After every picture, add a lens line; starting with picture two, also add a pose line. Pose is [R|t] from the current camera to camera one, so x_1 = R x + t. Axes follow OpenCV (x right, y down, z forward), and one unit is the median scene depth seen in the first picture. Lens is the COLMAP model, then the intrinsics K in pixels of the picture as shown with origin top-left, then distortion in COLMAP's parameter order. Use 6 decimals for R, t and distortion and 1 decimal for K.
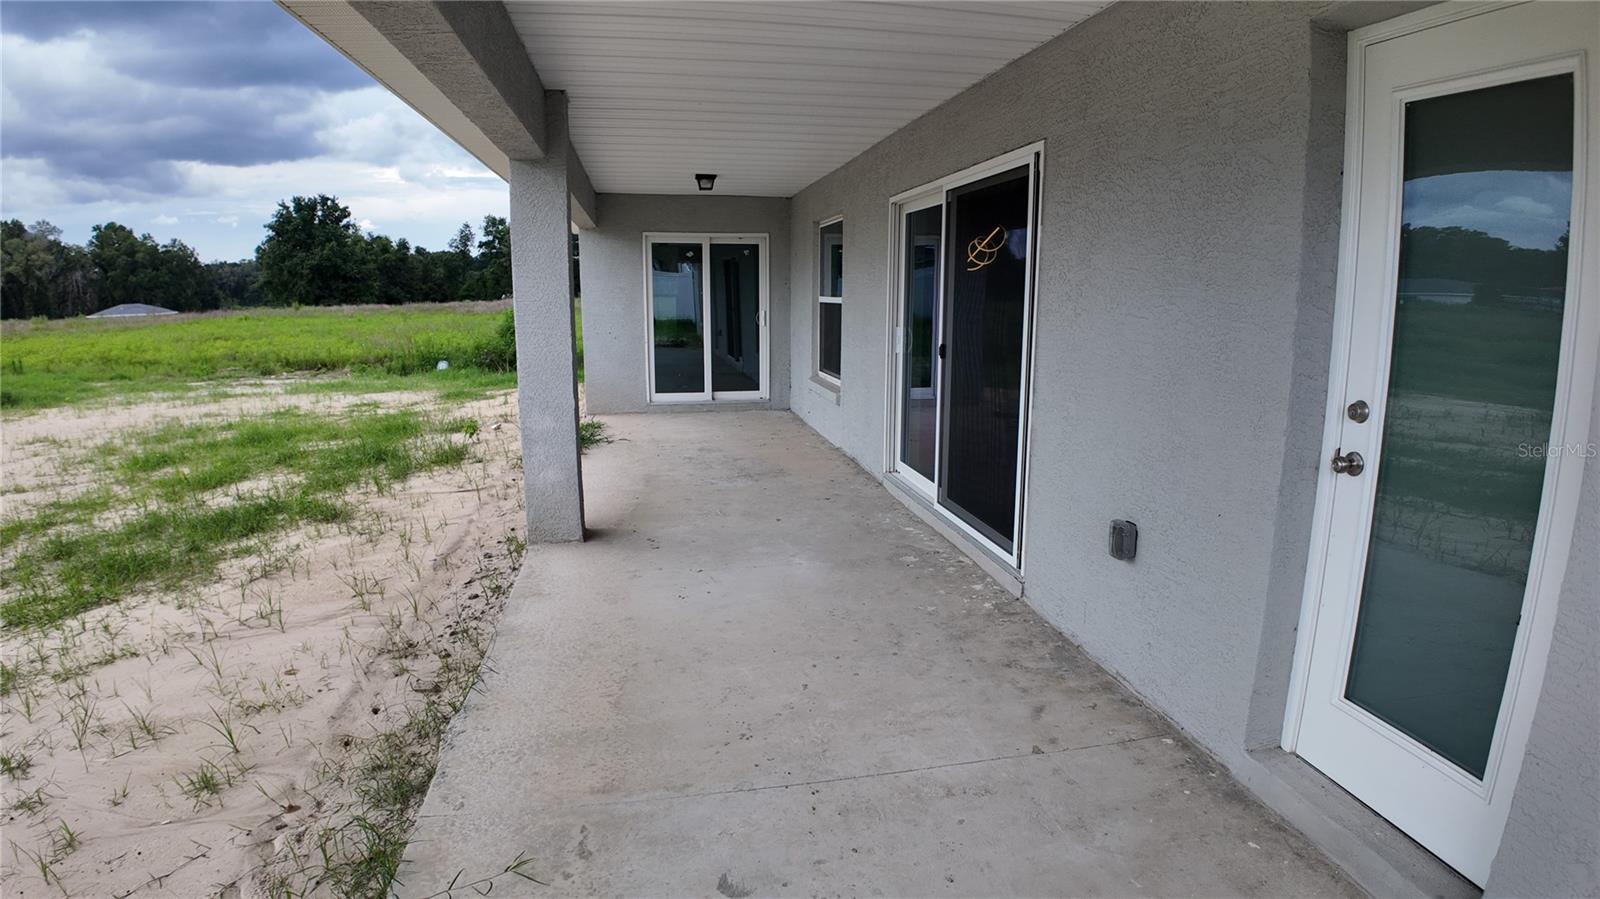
lens RADIAL K [[845.0, 0, 790.2], [0, 845.0, 443.5], [0, 0, 1]] dist [-0.110133, -0.004193]
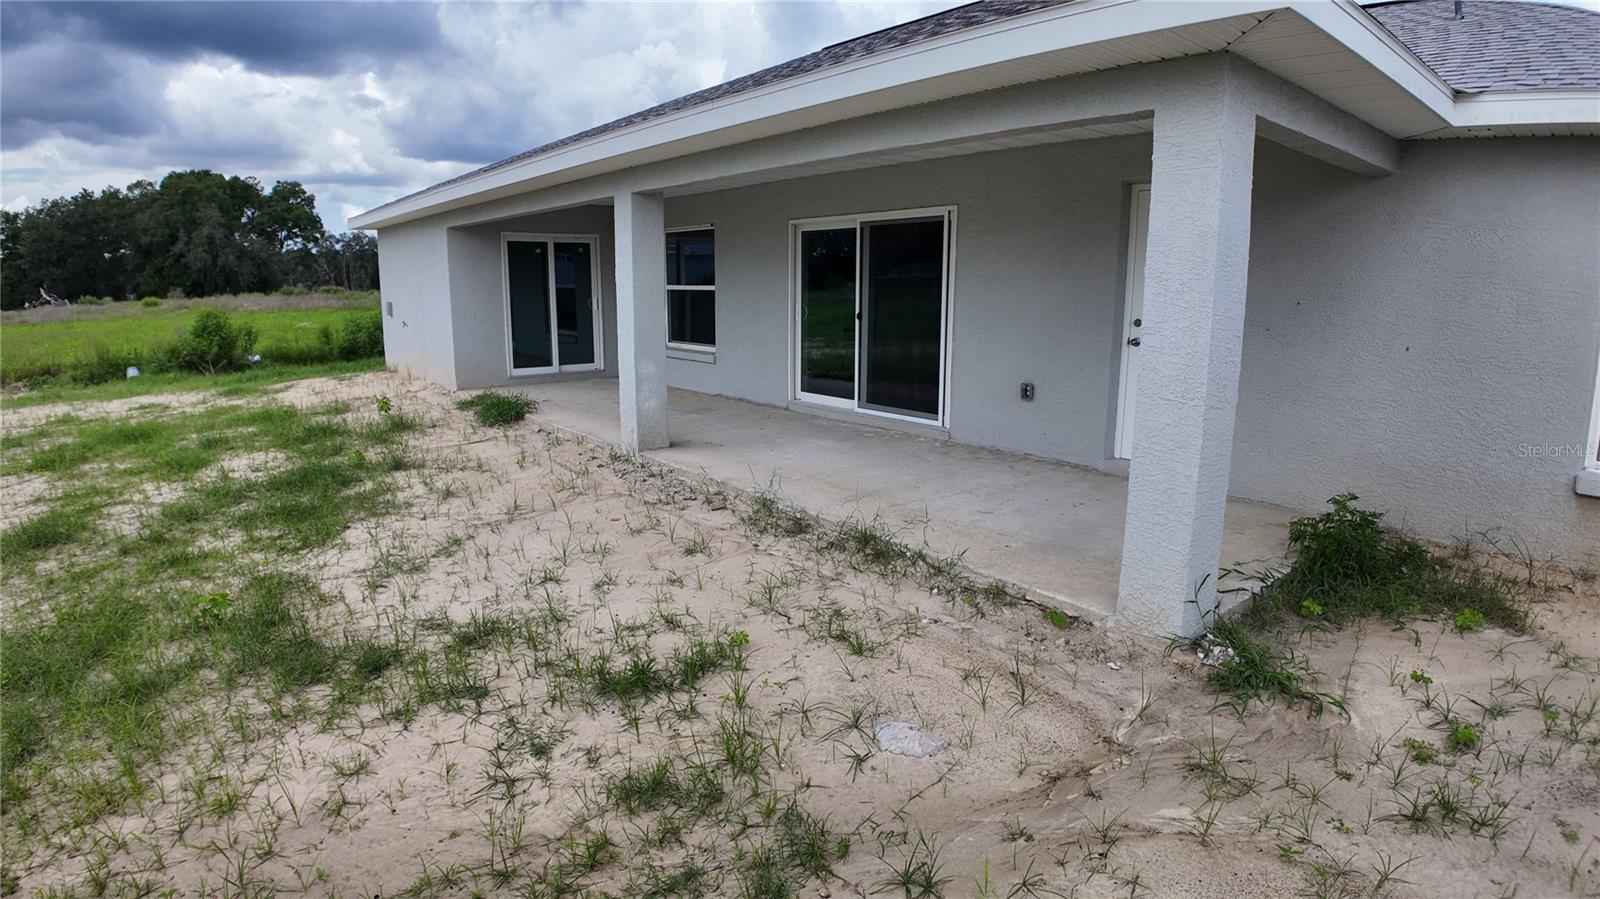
lens RADIAL K [[845.0, 0, 809.2], [0, 845.0, 444.8], [0, 0, 1]] dist [-0.110133, -0.004193]
pose [[0.873304, -0.090412, 0.478712, -0.488232], [0.083930, 0.995858, 0.034970, 0.052565], [-0.479891, 0.009639, 0.877275, -0.285913]]
